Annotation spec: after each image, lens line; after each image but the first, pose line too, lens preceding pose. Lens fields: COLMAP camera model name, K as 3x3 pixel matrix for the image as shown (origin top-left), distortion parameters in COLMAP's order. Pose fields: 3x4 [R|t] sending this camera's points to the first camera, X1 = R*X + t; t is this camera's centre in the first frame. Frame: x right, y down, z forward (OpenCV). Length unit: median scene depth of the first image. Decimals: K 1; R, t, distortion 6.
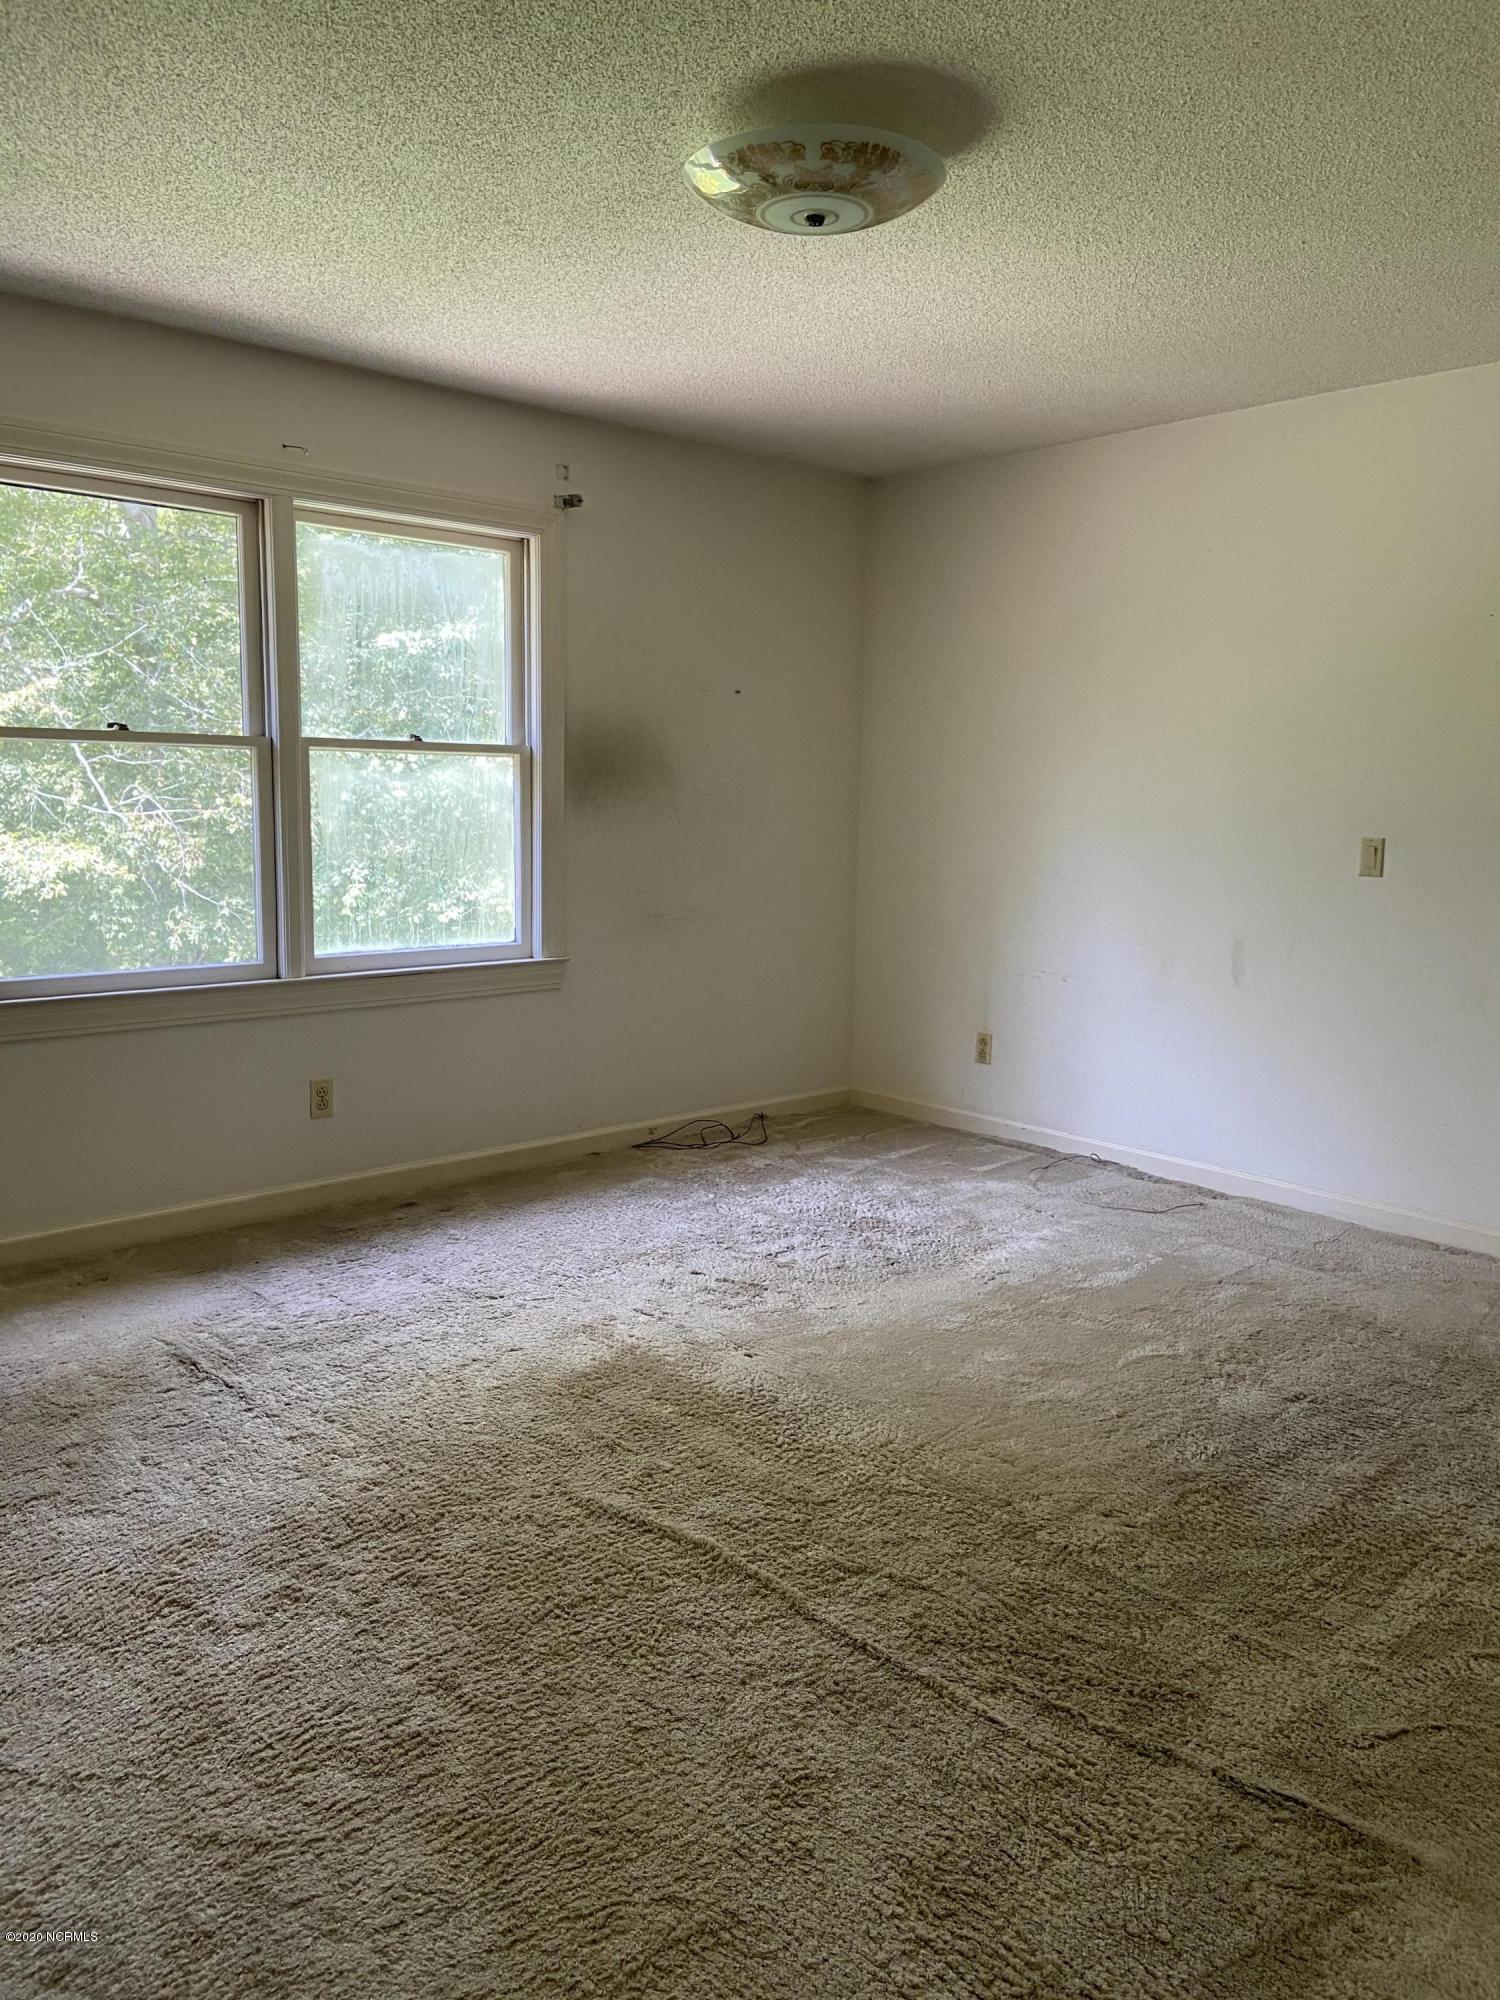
lens RADIAL K [[1529.8, 0, 748.5], [0, 1529.8, 995.1], [0, 0, 1]] dist [0.088918, -0.060280]
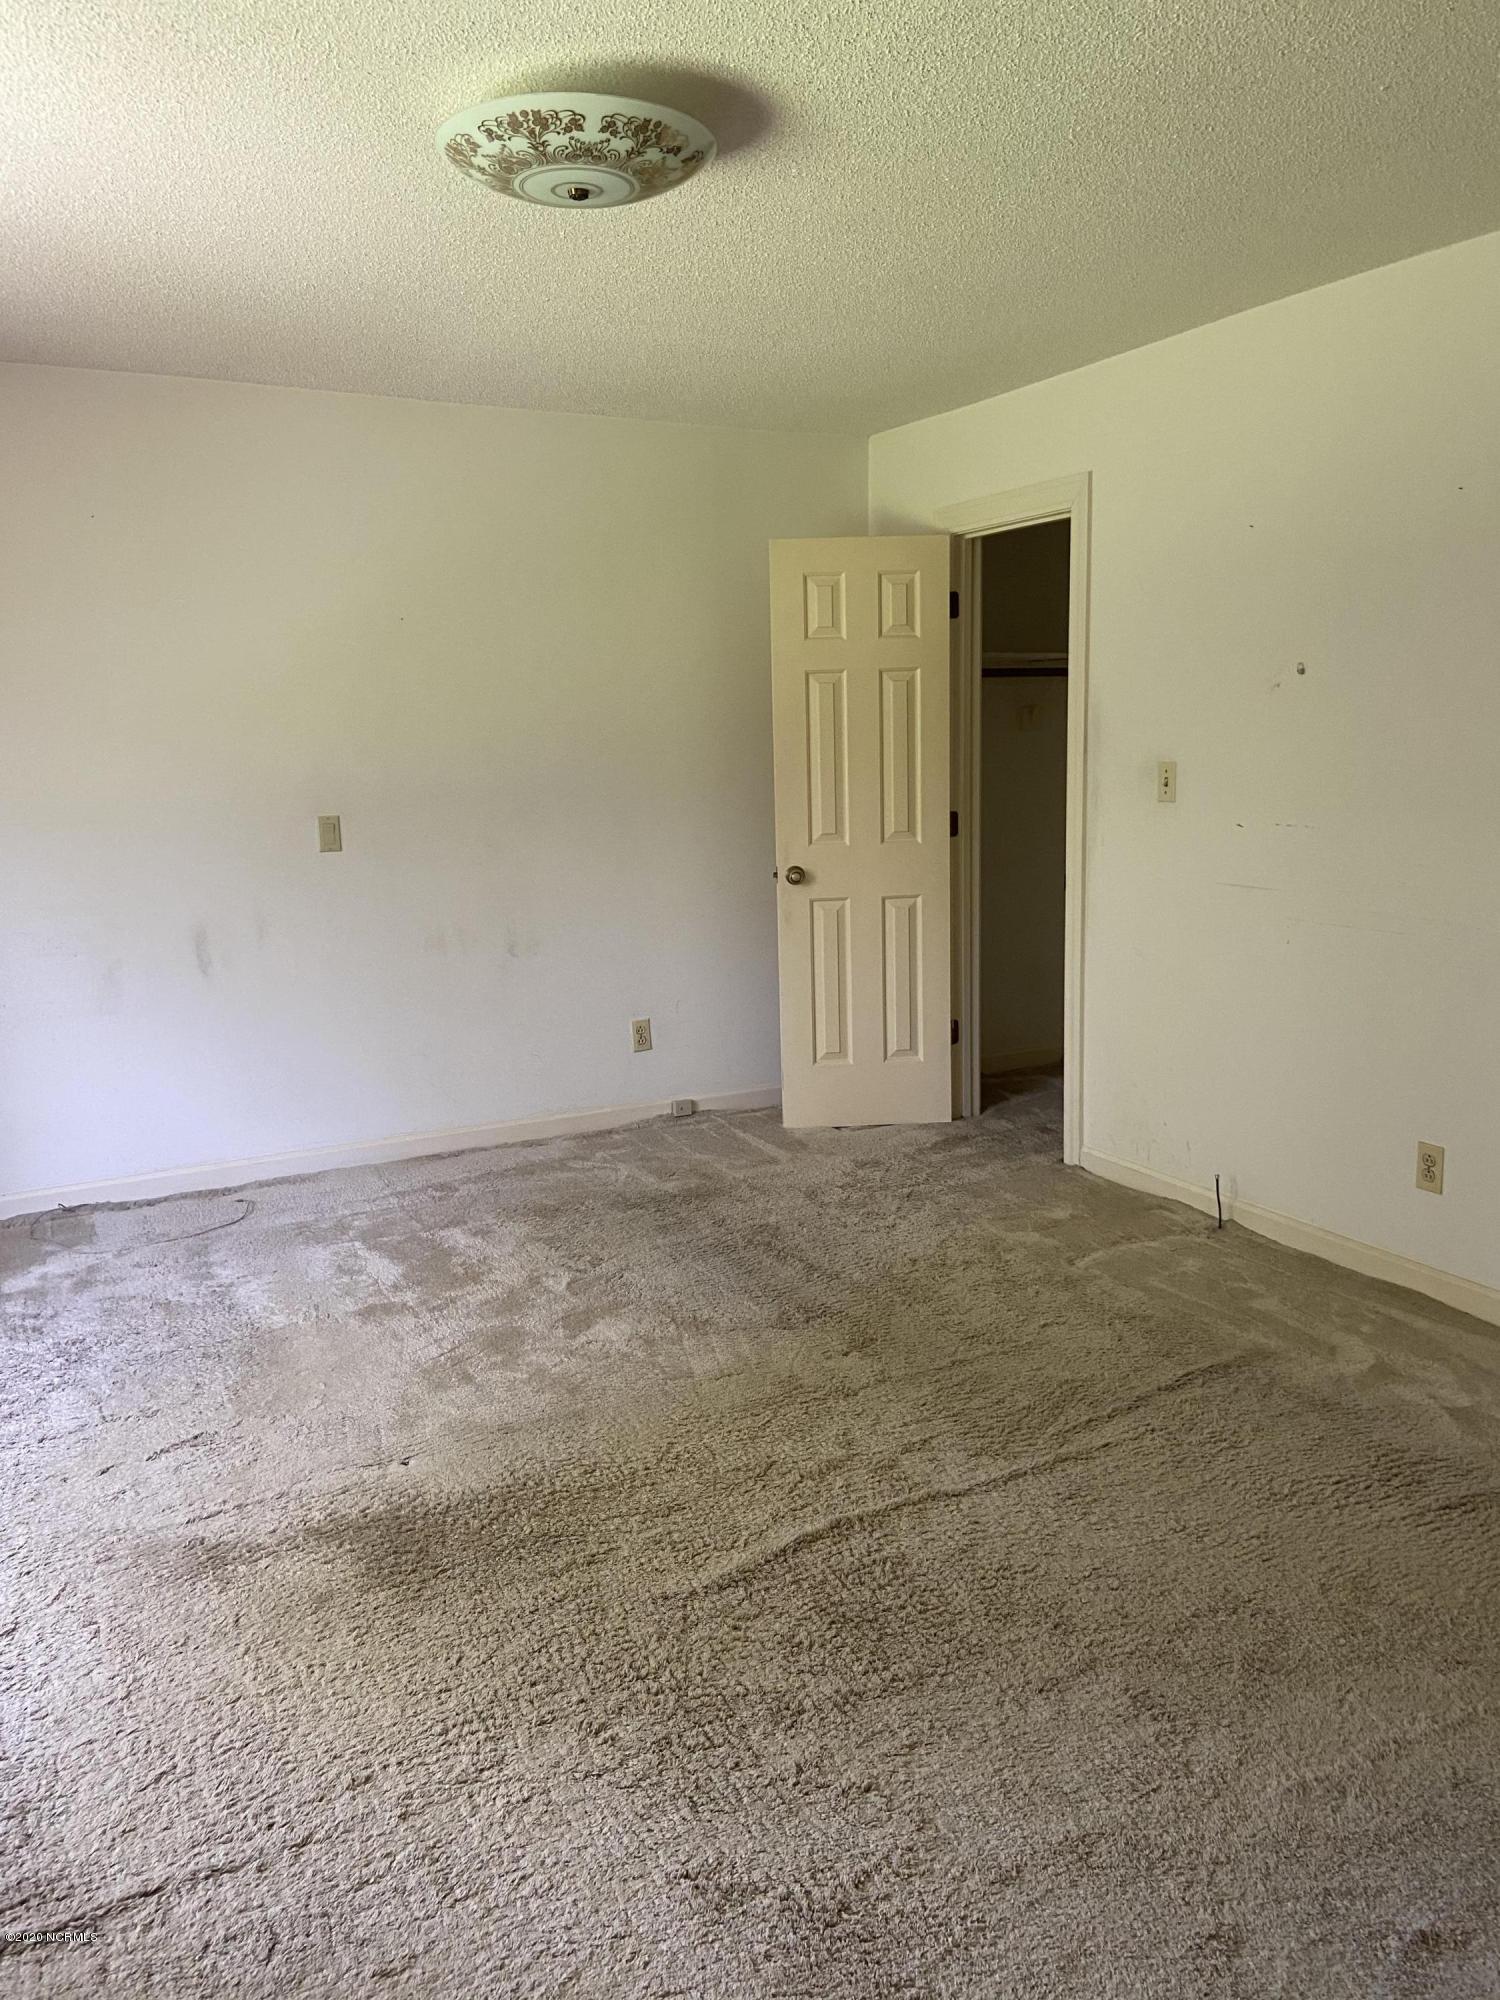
lens RADIAL K [[1529.8, 0, 749.2], [0, 1529.8, 1003.1], [0, 0, 1]] dist [0.088918, -0.060280]
pose [[0.244034, -0.198036, 0.949331, -0.670049], [0.167151, 0.972866, 0.159978, -0.112780], [-0.955253, 0.119642, 0.270515, 0.511094]]
